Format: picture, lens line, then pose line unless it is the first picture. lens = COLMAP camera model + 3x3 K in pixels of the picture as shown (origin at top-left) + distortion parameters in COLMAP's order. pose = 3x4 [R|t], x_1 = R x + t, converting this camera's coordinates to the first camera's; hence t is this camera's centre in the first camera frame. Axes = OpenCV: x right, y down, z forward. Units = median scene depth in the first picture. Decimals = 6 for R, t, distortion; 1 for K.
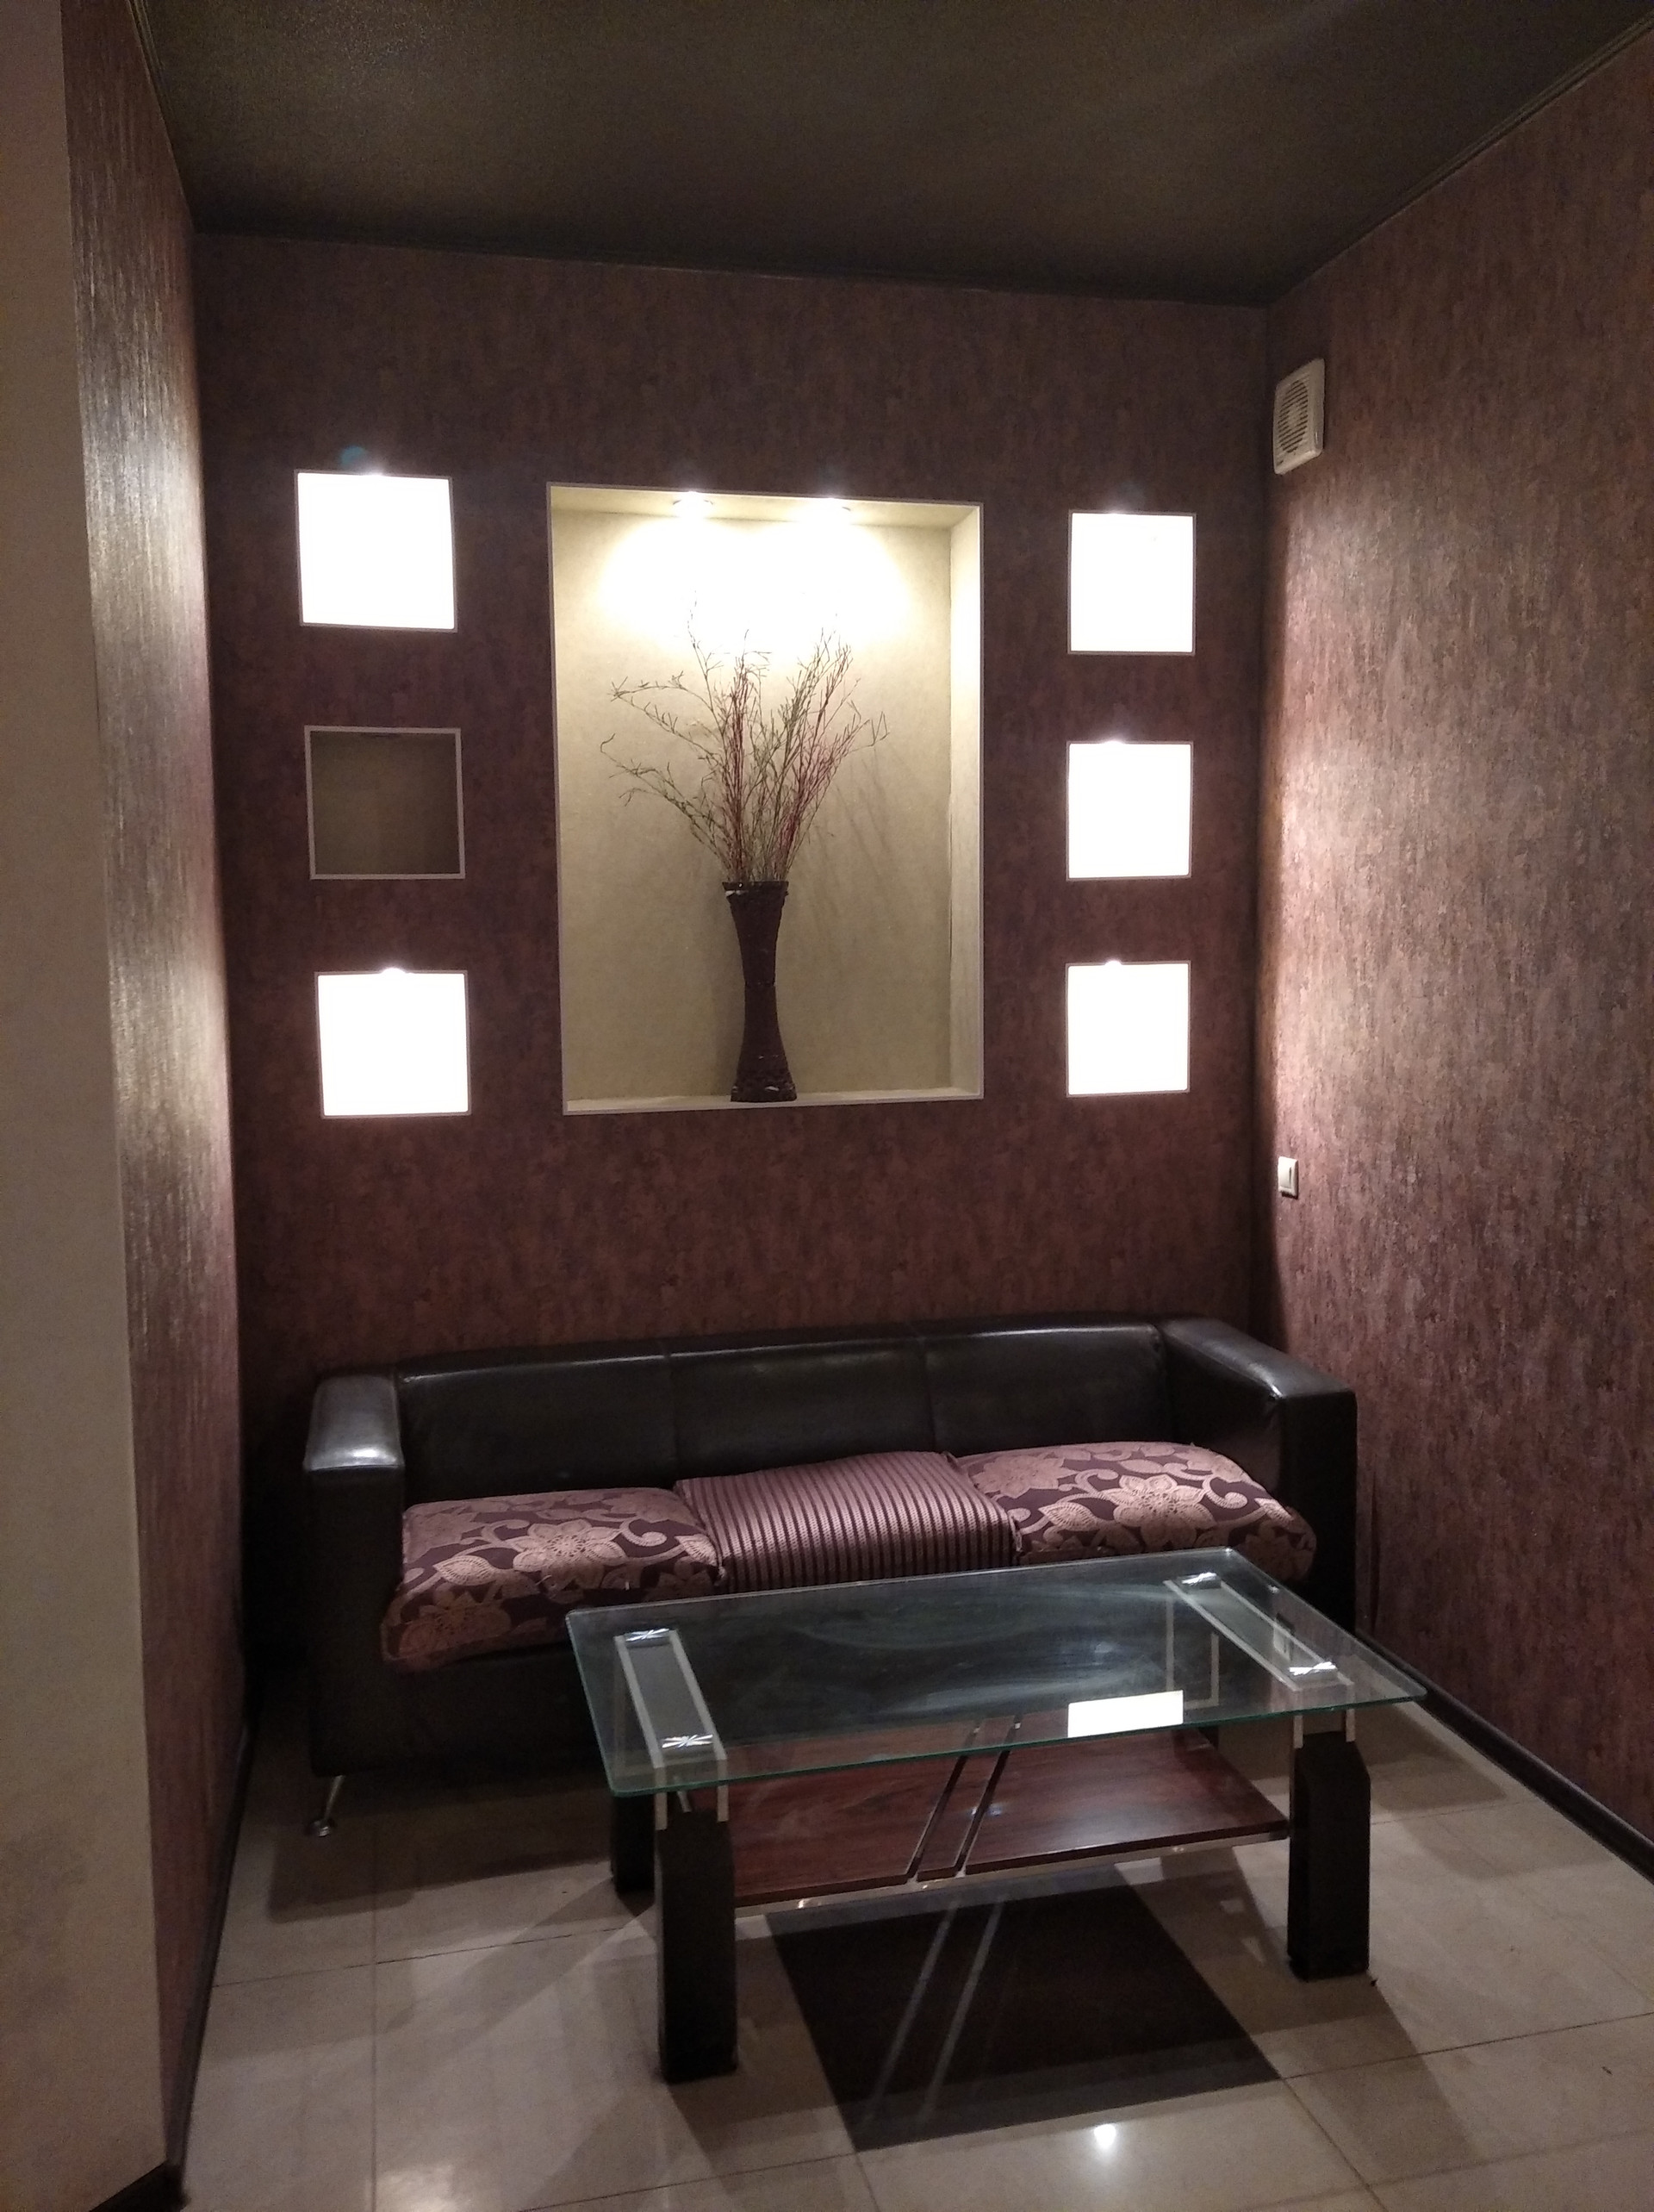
lens RADIAL K [[1865.8, 0, 827.0], [0, 1865.8, 1106.0], [0, 0, 1]] dist [0.035484, -0.085836]
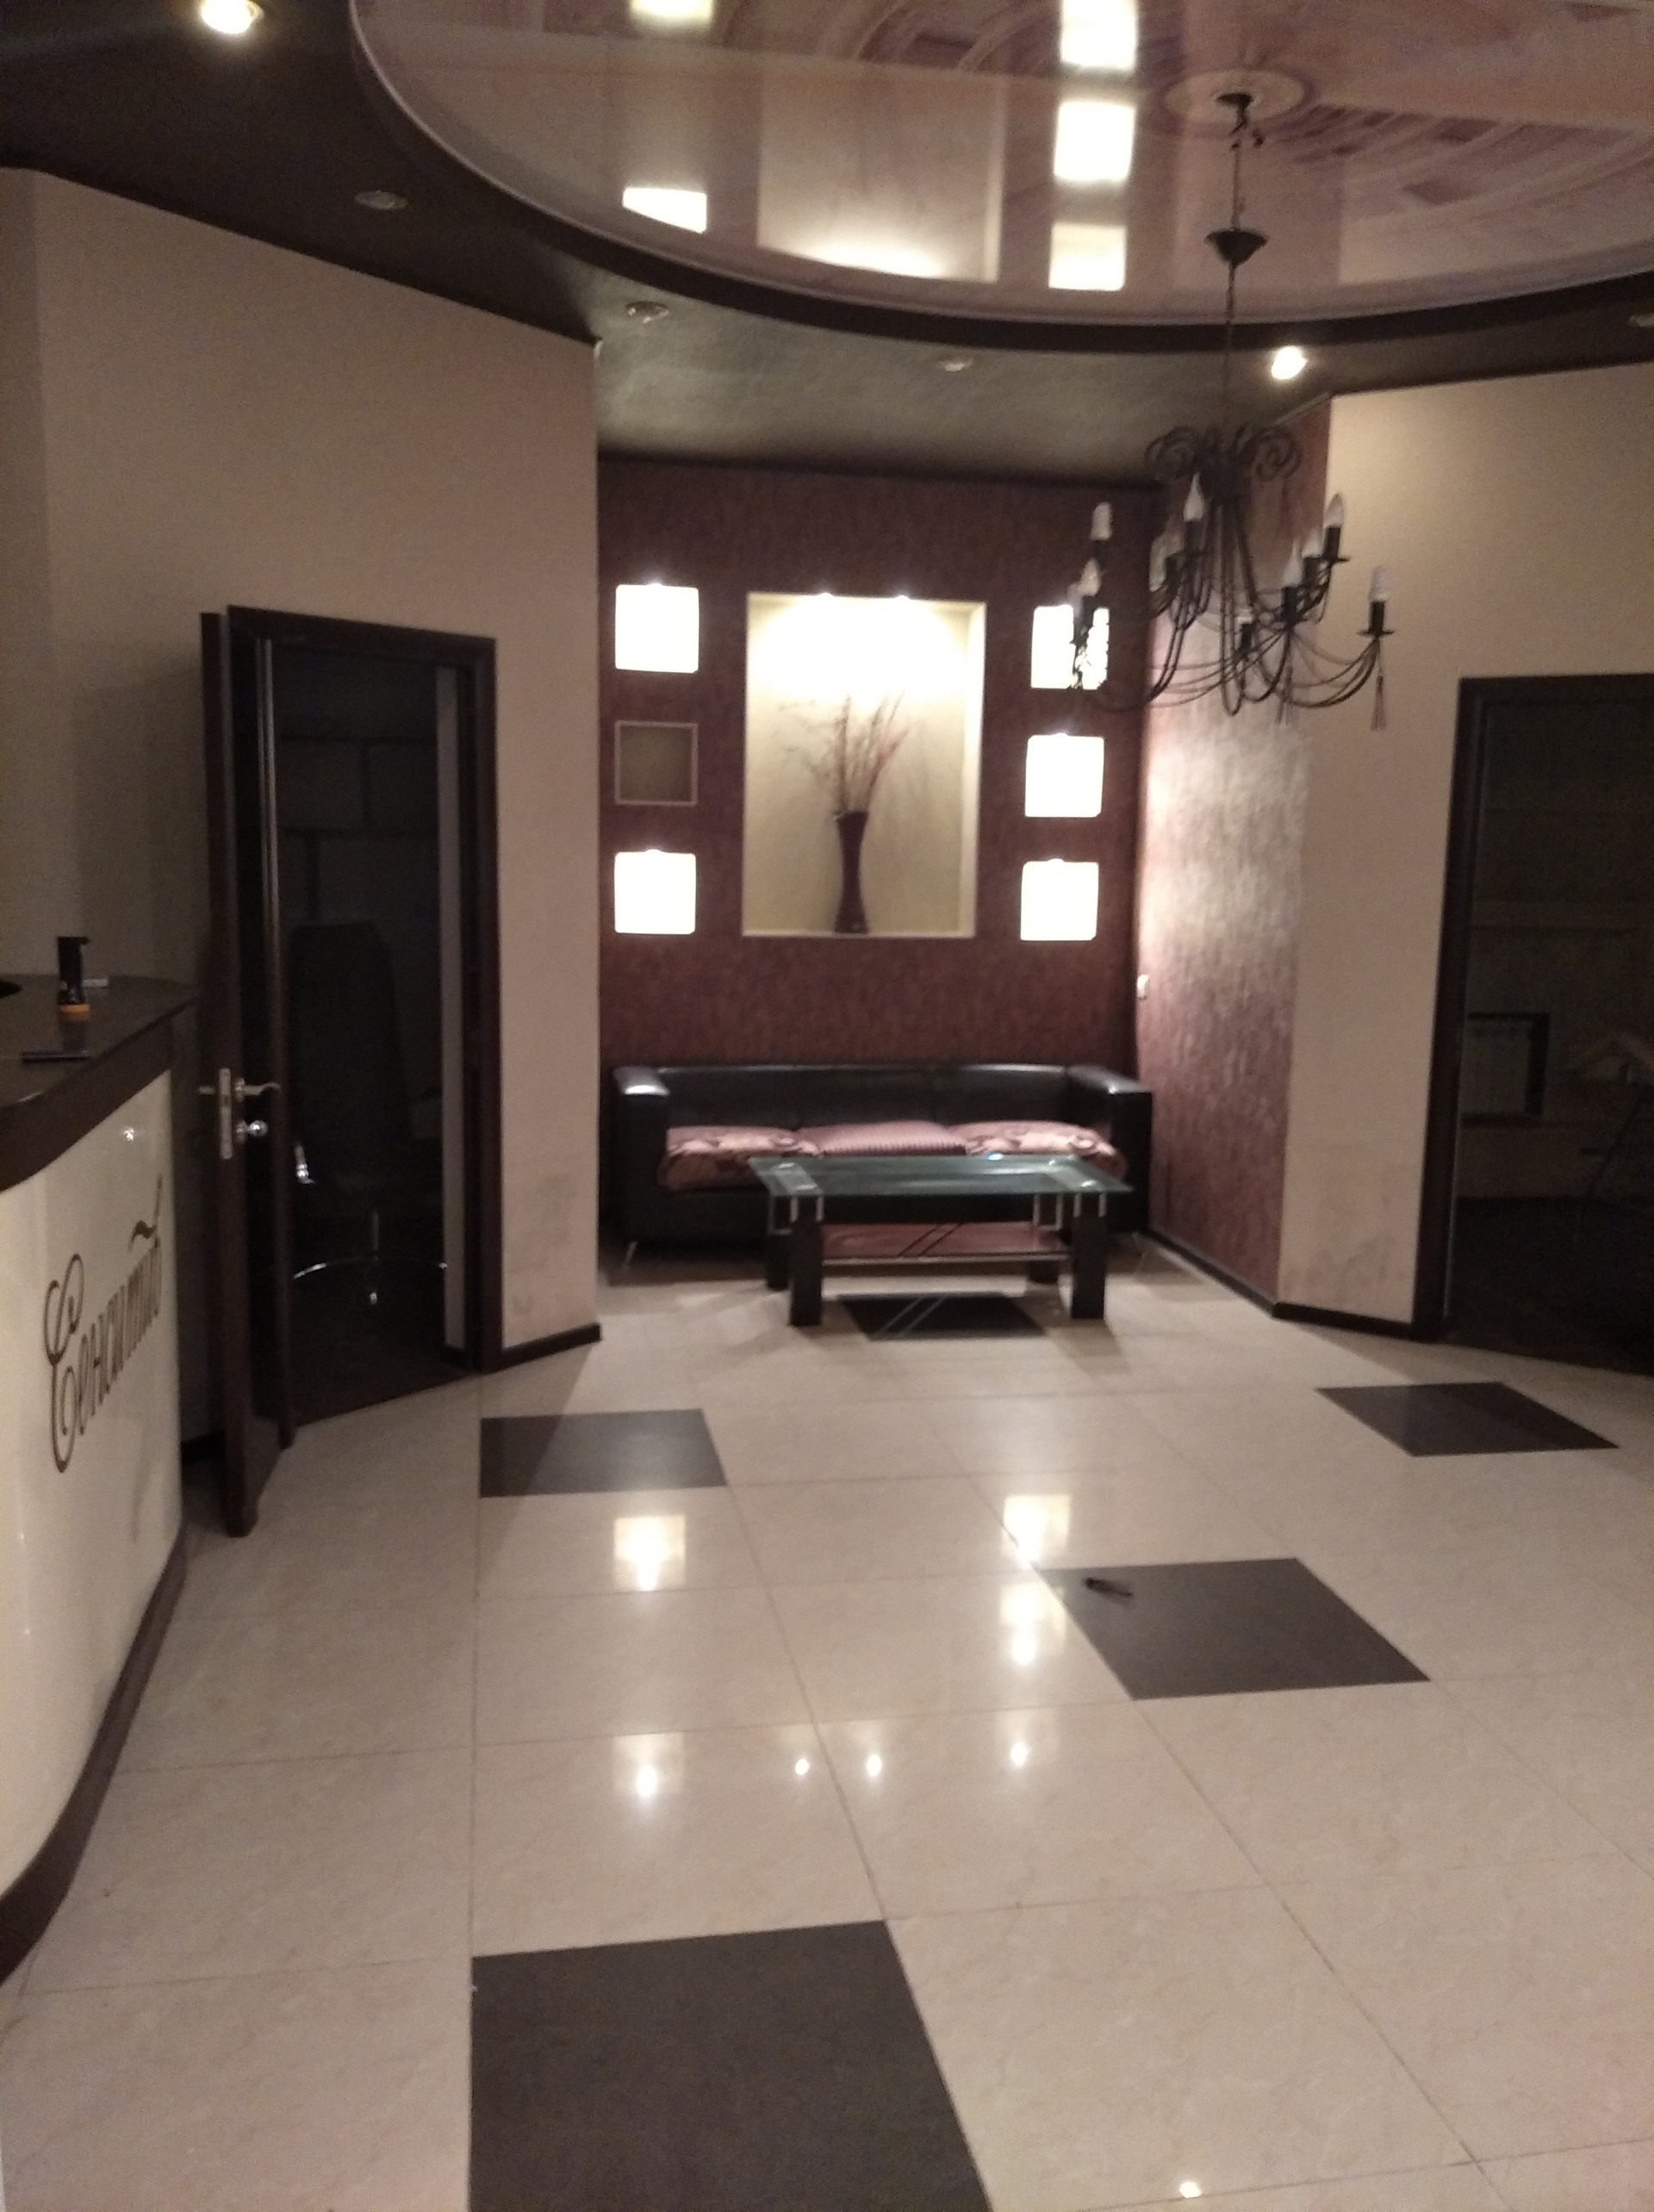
lens RADIAL K [[1852.3, 0, 827.0], [0, 1852.3, 1106.0], [0, 0, 1]] dist [0.136796, -0.000148]
pose [[0.997996, 0.040397, -0.048699, 0.039168], [-0.037824, 0.997897, 0.052646, 0.073712], [0.050723, -0.050698, 0.997425, -0.846475]]
